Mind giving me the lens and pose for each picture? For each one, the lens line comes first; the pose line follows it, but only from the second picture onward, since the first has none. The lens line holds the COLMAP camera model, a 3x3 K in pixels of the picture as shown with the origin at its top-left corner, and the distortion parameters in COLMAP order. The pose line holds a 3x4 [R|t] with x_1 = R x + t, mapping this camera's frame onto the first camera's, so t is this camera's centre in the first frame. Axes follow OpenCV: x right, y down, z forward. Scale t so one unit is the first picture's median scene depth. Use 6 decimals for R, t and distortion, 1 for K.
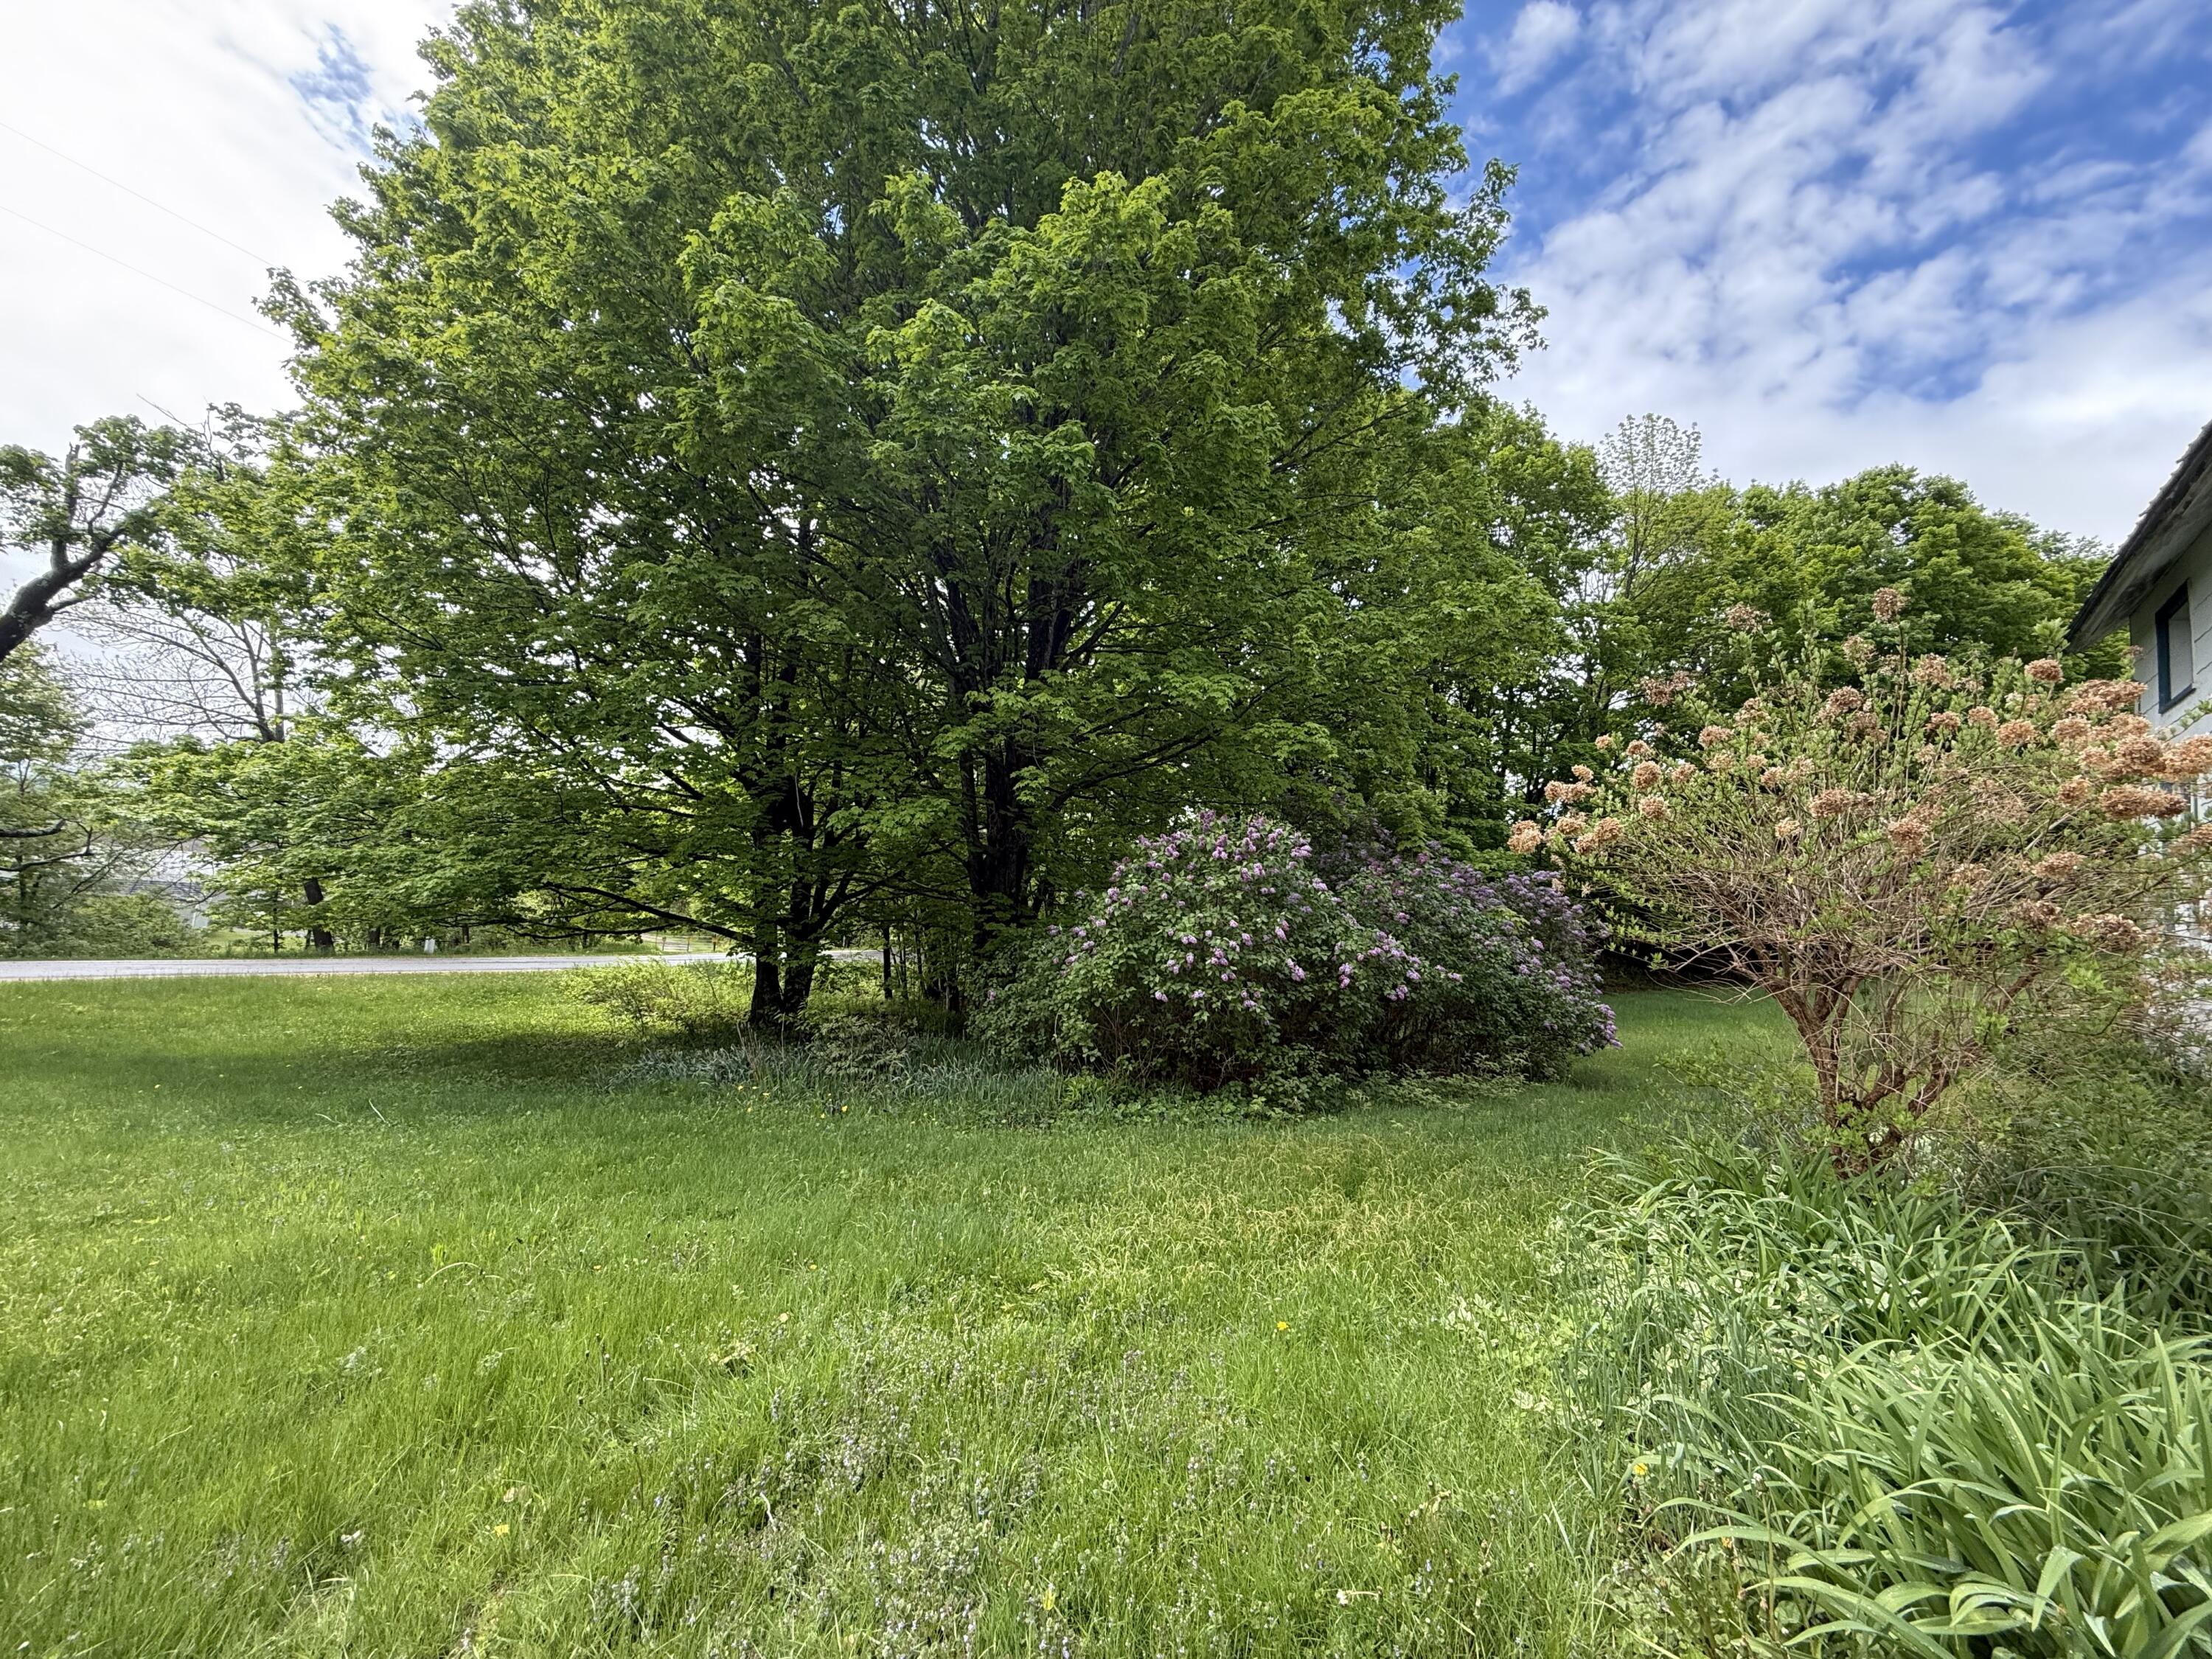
lens RADIAL K [[889.5, 0, 1105.5], [0, 889.5, 825.9], [0, 0, 1]] dist [-0.000645, 0.000009]
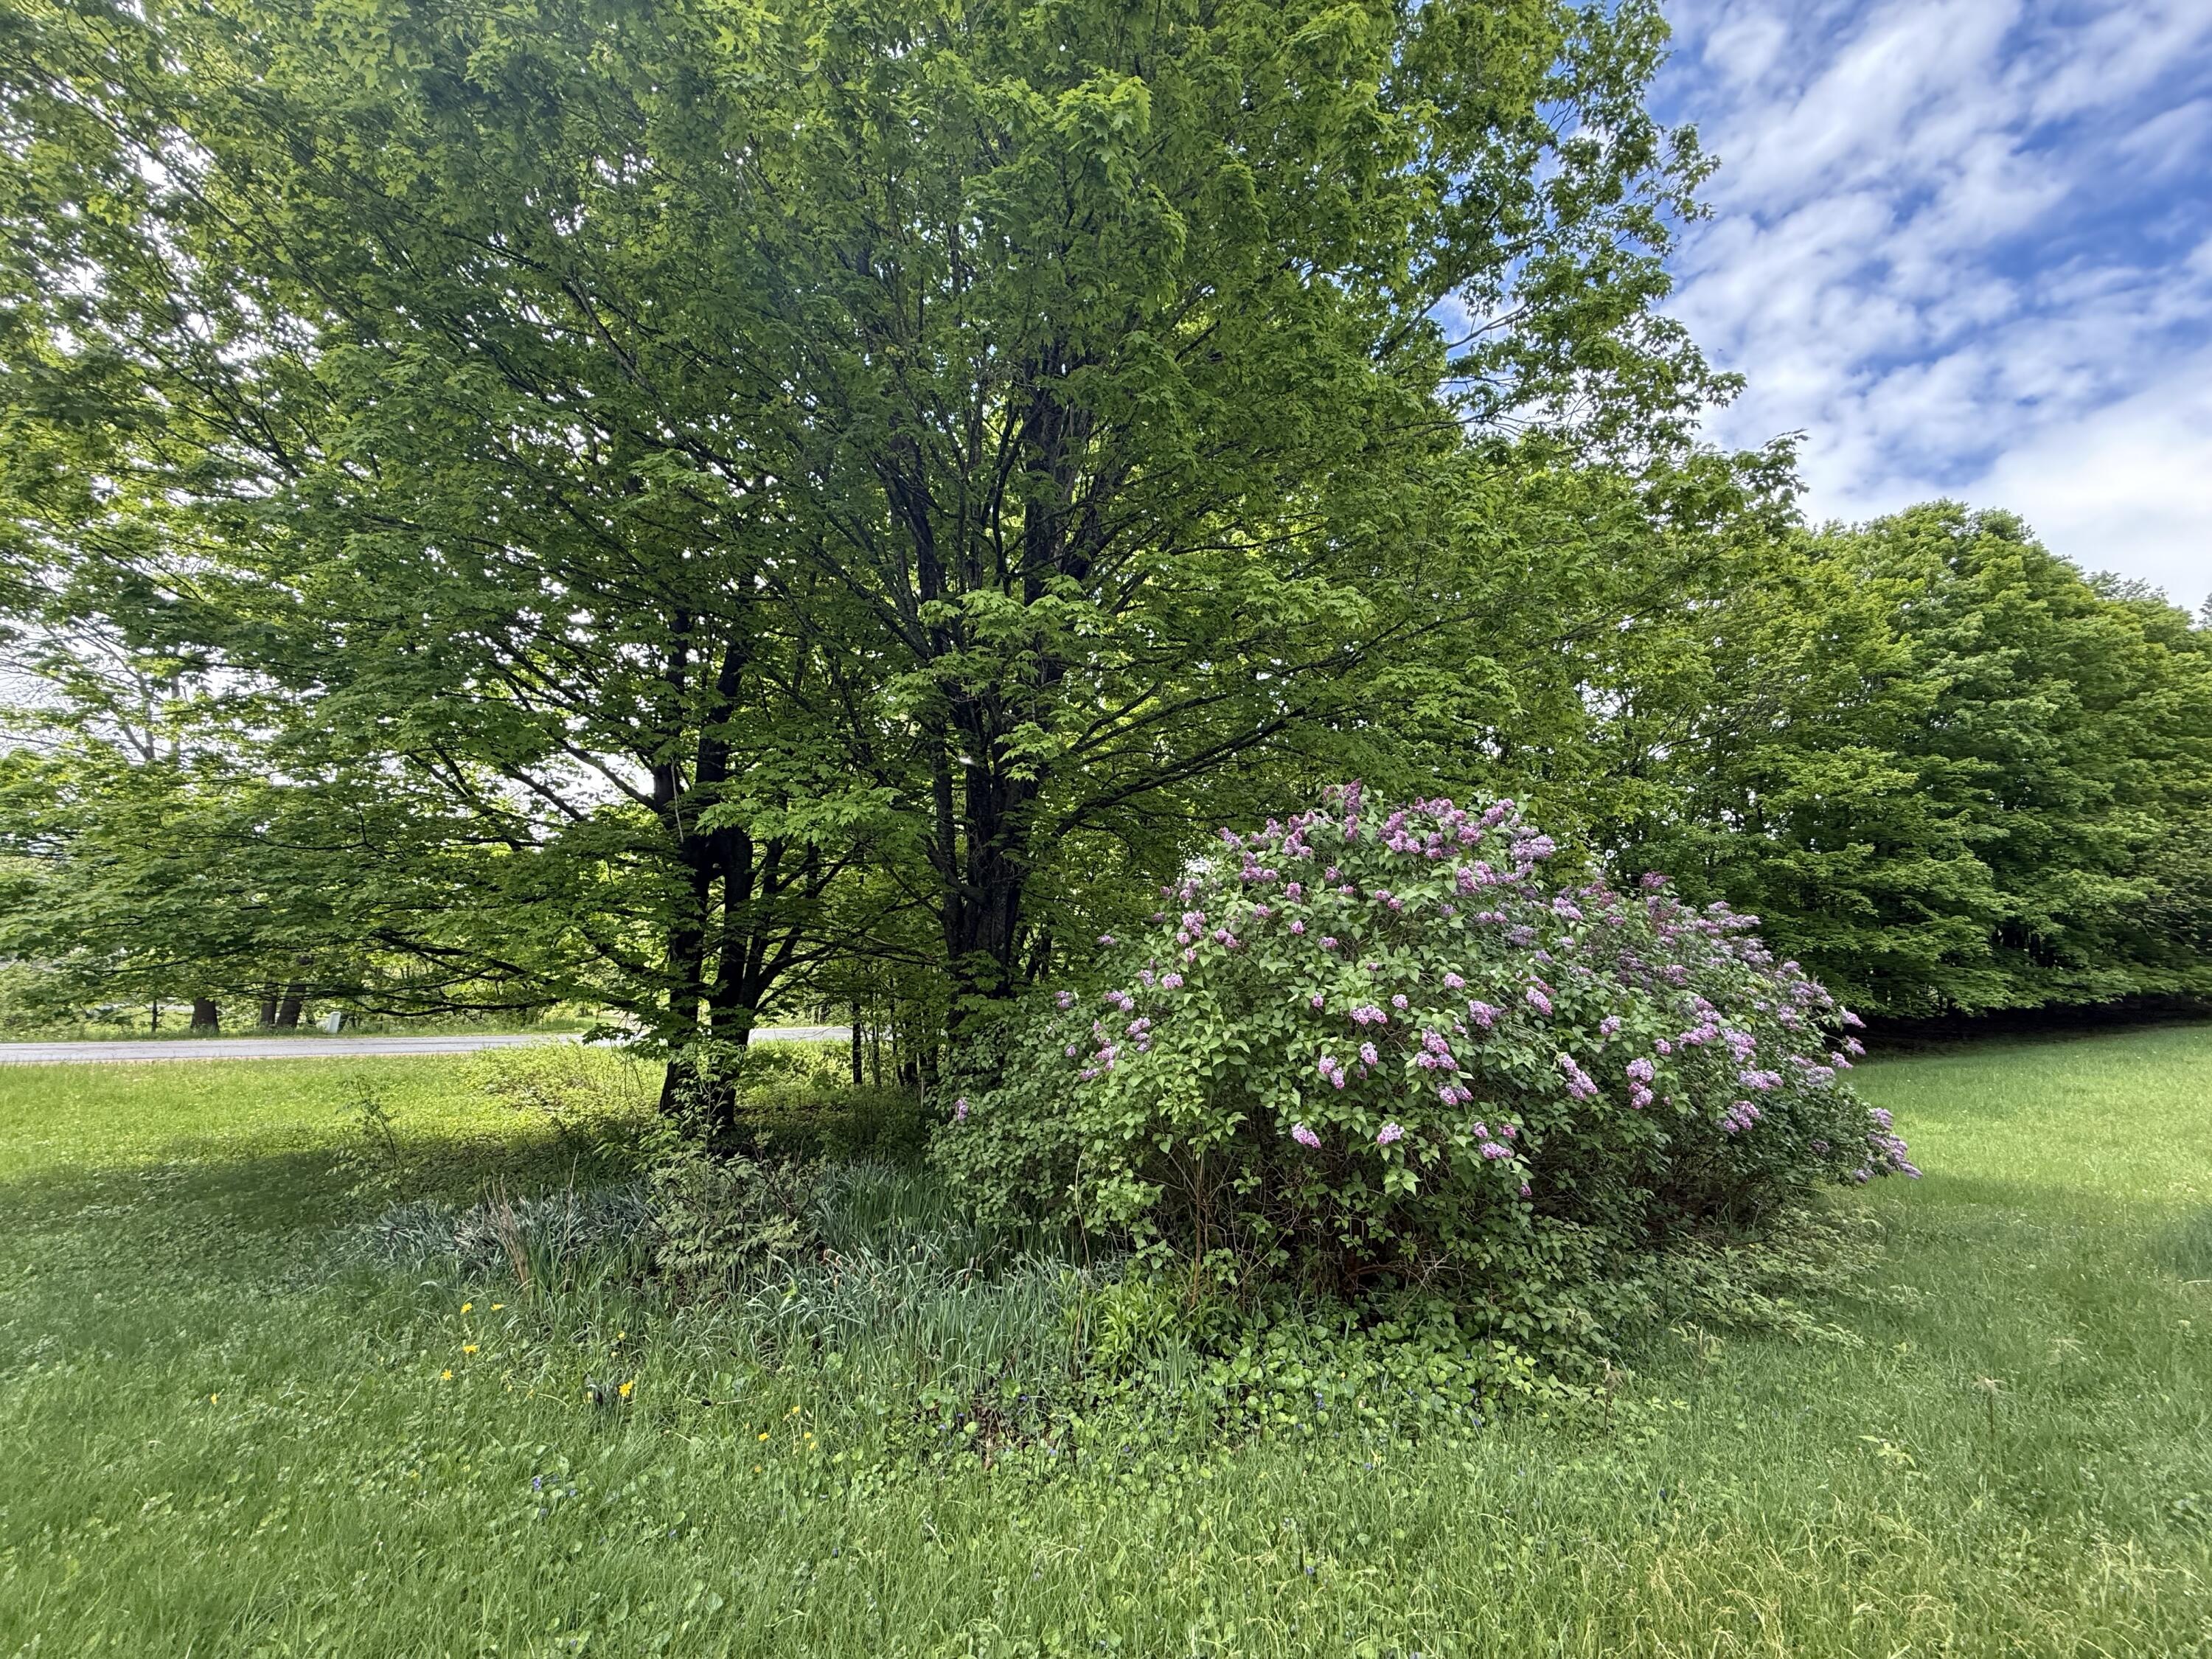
lens RADIAL K [[889.5, 0, 1105.9], [0, 889.5, 835.9], [0, 0, 1]] dist [-0.000645, 0.000009]
pose [[0.999941, -0.002514, 0.010531, -0.039292], [0.003238, 0.997589, -0.069323, 0.052135], [-0.010331, 0.069353, 0.997539, 0.415589]]
